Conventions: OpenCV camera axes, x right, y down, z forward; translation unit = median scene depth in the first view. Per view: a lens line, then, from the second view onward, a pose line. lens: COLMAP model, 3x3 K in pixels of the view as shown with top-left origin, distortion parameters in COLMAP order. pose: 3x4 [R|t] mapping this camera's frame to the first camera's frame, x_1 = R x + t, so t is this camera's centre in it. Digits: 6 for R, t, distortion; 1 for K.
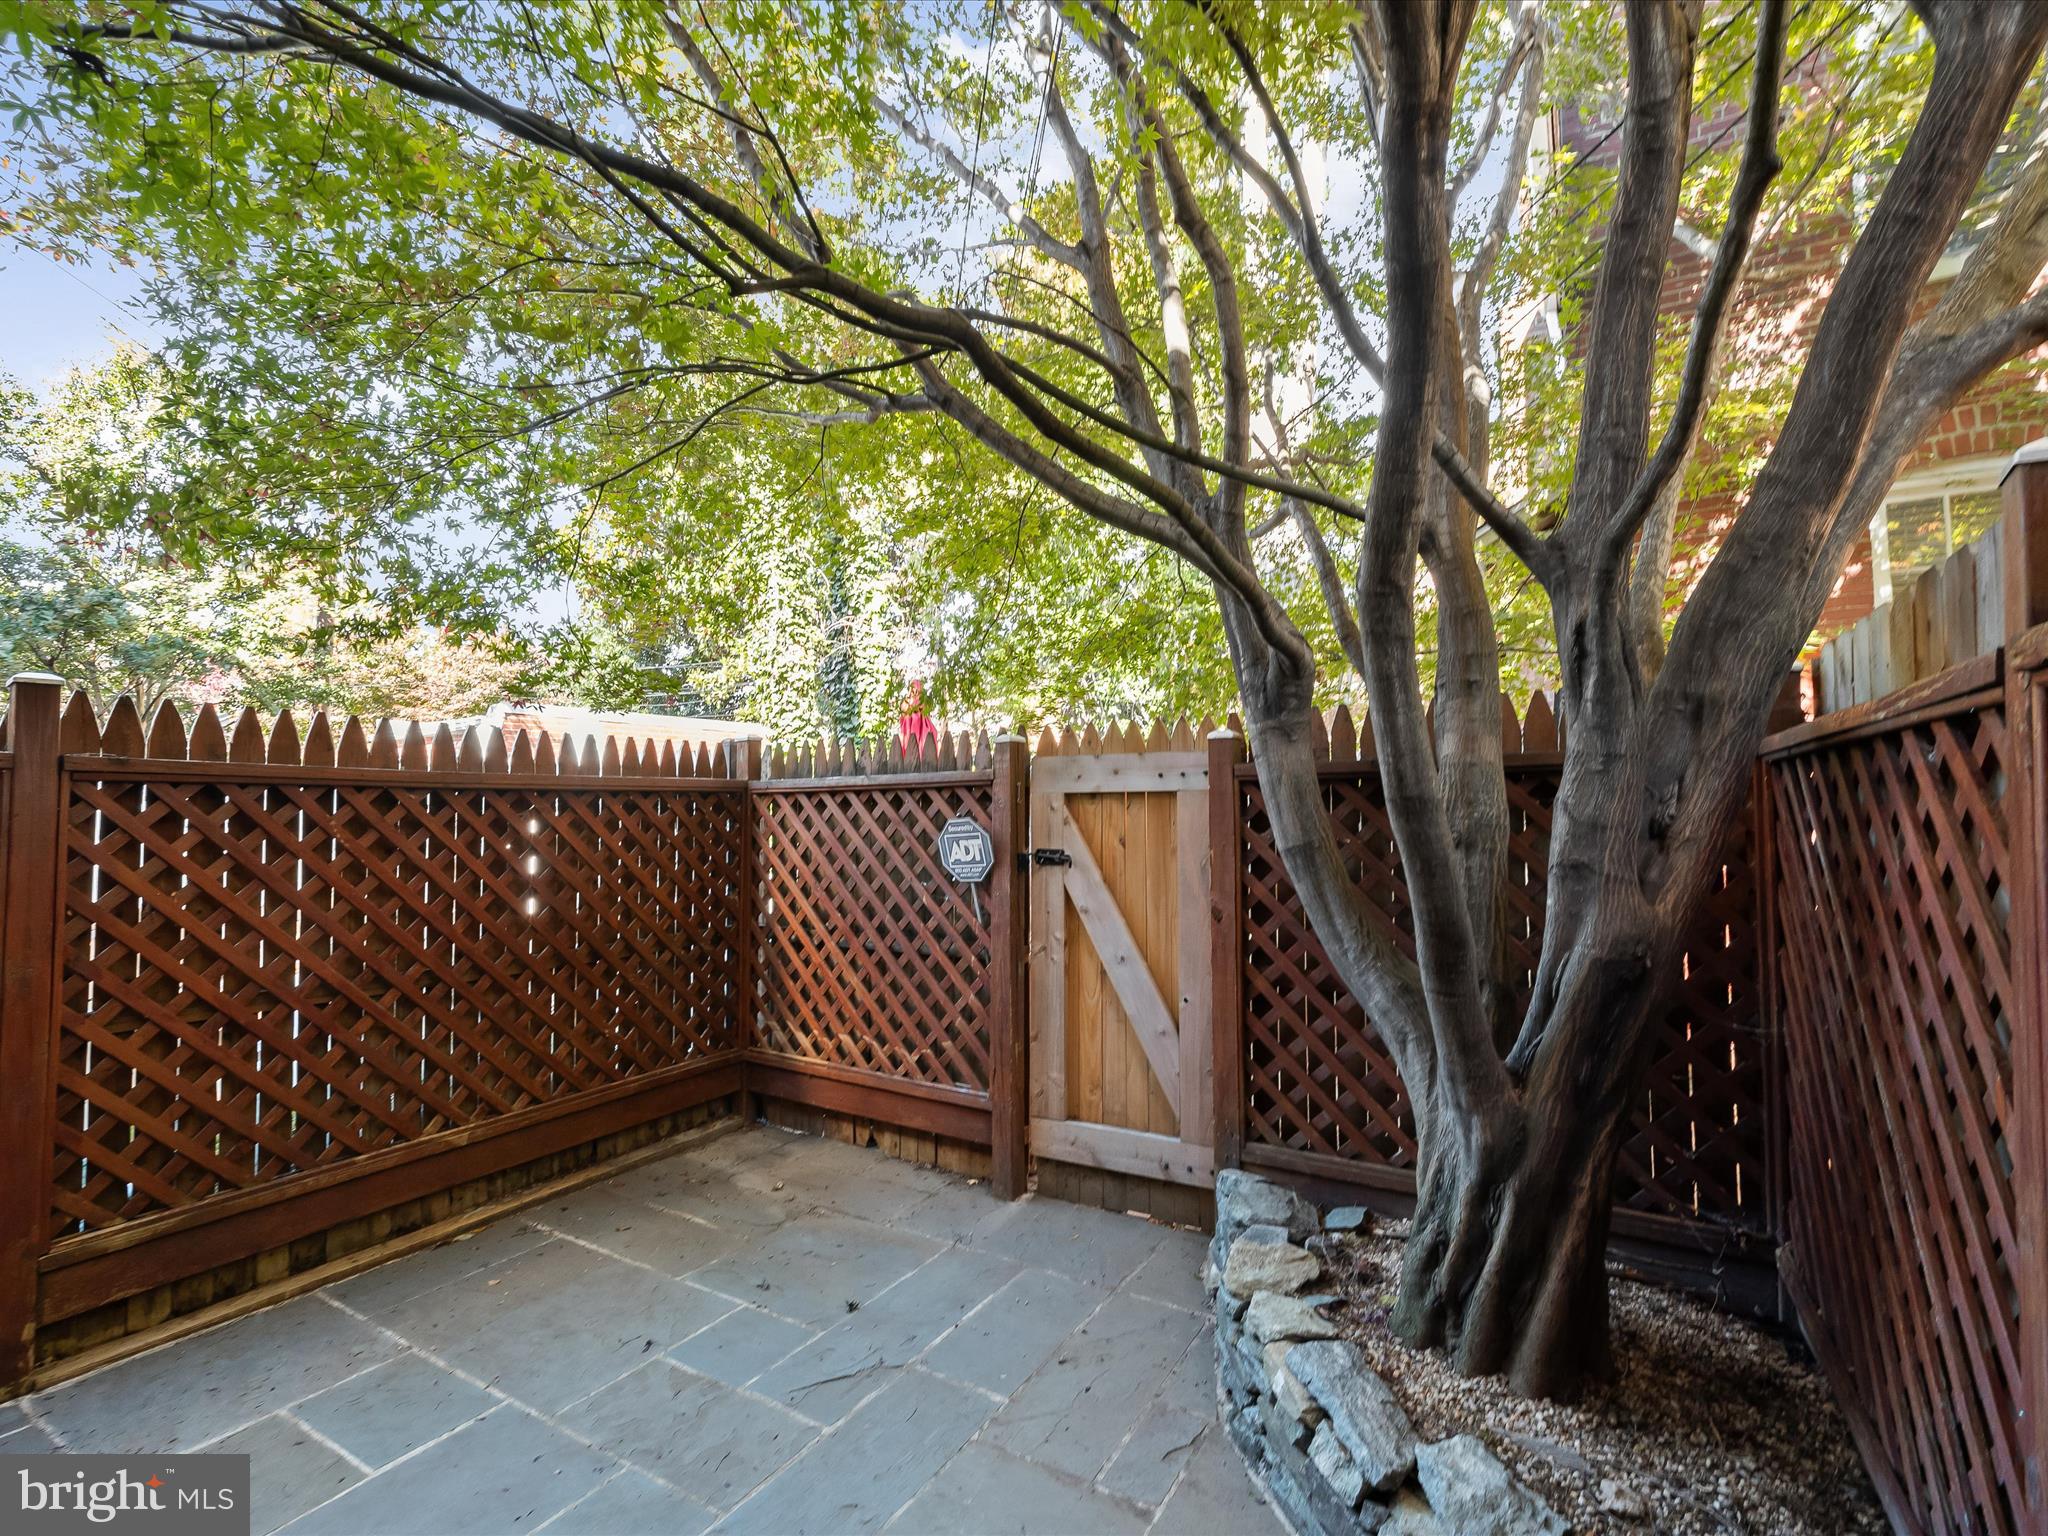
lens RADIAL K [[955.2, 0, 1007.9], [0, 955.2, 764.1], [0, 0, 1]] dist [-0.000874, -0.000156]
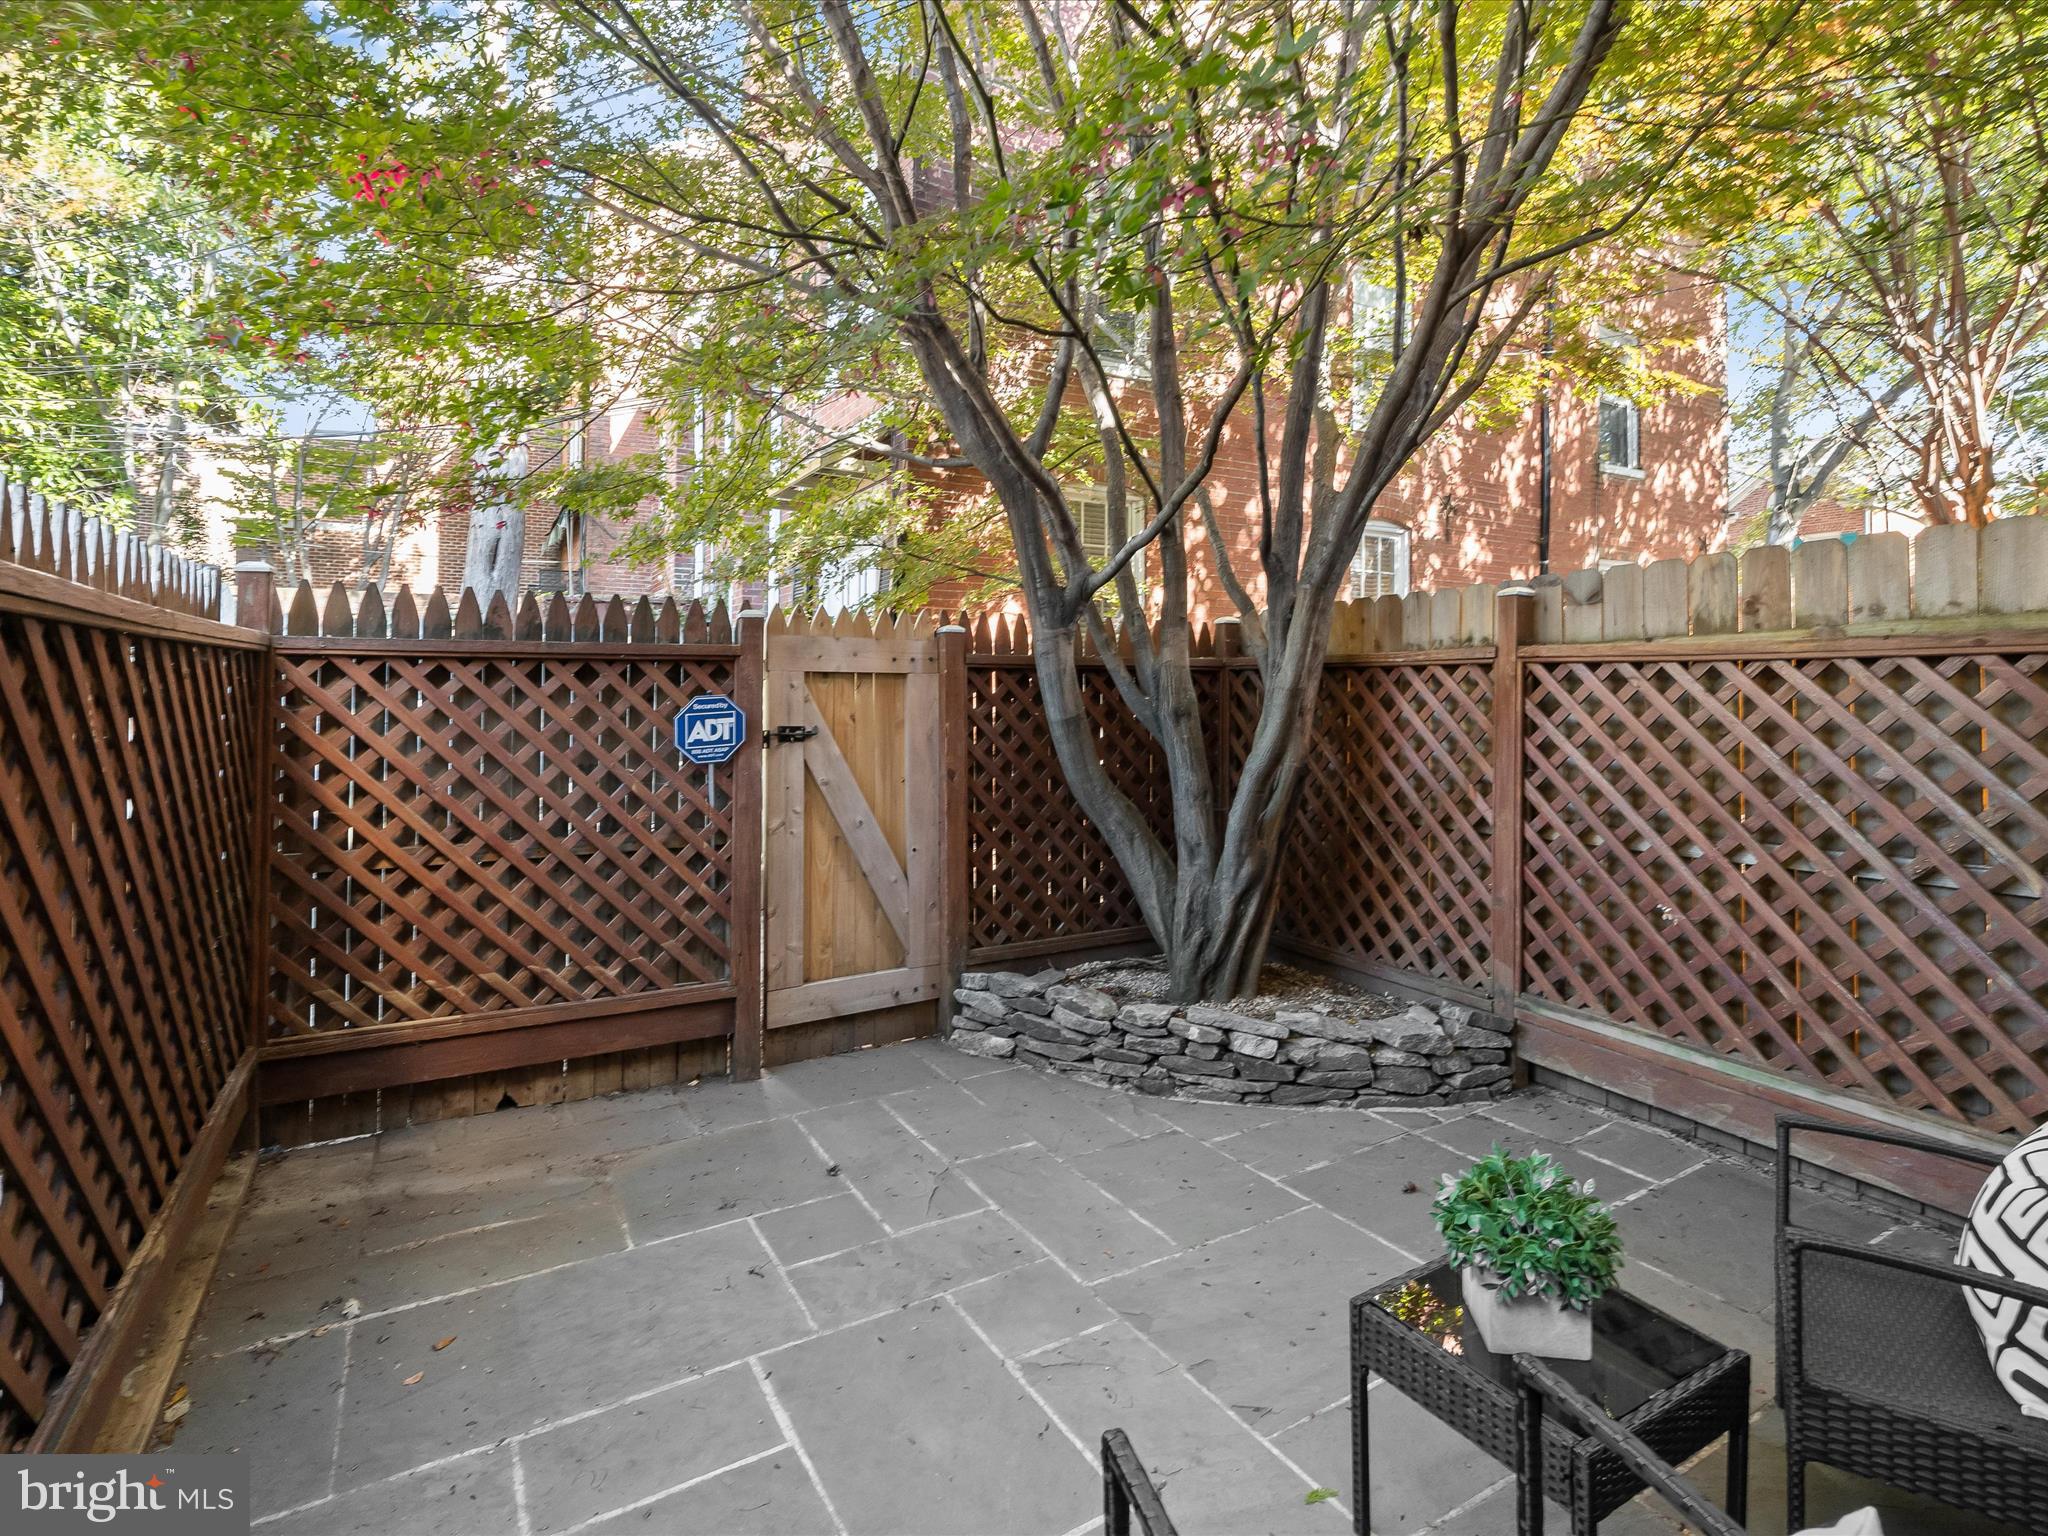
lens RADIAL K [[955.2, 0, 1007.9], [0, 955.2, 764.1], [0, 0, 1]] dist [-0.000874, -0.000156]
pose [[0.504108, -0.045834, 0.862423, -0.715457], [-0.048792, 0.995484, 0.081425, 0.036123], [-0.862261, -0.083126, 0.499596, 0.301842]]
